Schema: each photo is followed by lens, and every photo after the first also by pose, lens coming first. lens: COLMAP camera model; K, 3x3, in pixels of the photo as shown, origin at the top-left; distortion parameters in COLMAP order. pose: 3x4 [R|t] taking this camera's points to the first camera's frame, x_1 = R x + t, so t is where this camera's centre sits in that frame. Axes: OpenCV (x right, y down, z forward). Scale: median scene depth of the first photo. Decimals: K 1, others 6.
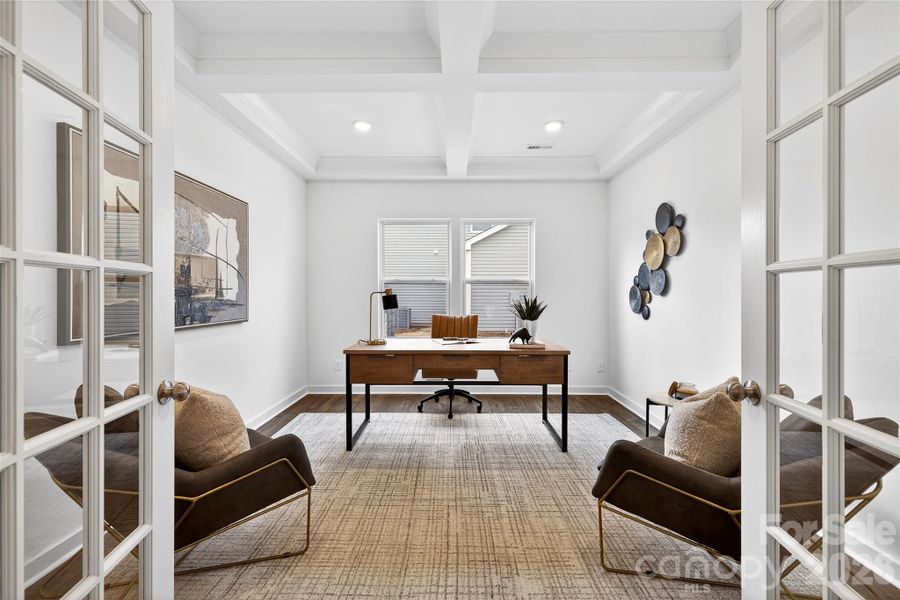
lens RADIAL K [[378.6, 0, 452.4], [0, 378.6, 294.1], [0, 0, 1]] dist [0.000916, -0.000457]
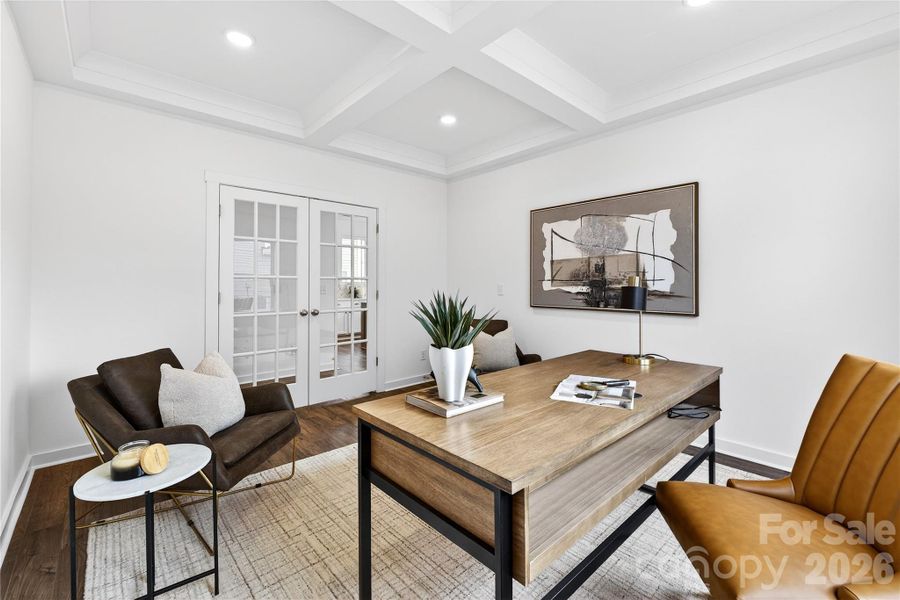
lens RADIAL K [[378.6, 0, 451.7], [0, 378.6, 290.7], [0, 0, 1]] dist [0.000916, -0.000457]
pose [[-0.734040, 0.001823, -0.679104, 0.560833], [-0.009775, 0.999864, 0.013250, 0.007621], [0.679036, 0.016364, -0.733923, 1.485346]]
